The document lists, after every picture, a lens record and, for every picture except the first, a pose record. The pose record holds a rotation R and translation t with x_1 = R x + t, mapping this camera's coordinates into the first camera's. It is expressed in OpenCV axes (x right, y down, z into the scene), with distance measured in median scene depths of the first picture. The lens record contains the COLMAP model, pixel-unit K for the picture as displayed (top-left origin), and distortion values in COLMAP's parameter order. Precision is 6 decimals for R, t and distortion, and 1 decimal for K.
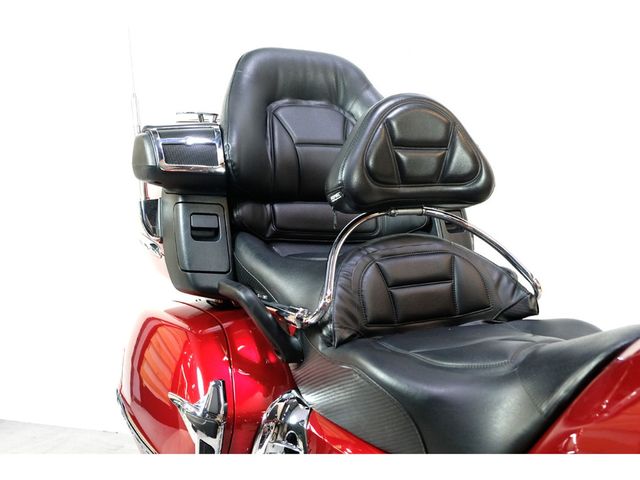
lens RADIAL K [[578.4, 0, 320.0], [0, 578.4, 240.0], [0, 0, 1]] dist [-0.003002, -0.001102]
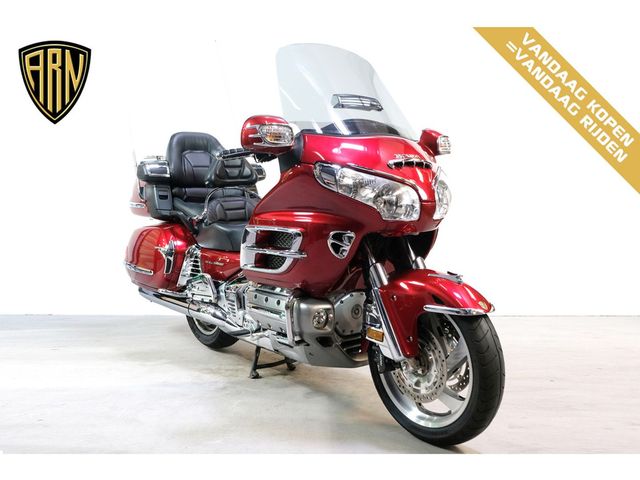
lens RADIAL K [[772.1, 0, 320.0], [0, 772.1, 240.0], [0, 0, 1]] dist [0.005547, -0.003798]
pose [[0.988112, -0.028360, 0.151099, -0.009365], [0.037778, 0.997494, -0.059827, 0.475913], [-0.149023, 0.064824, 0.986707, -3.021498]]
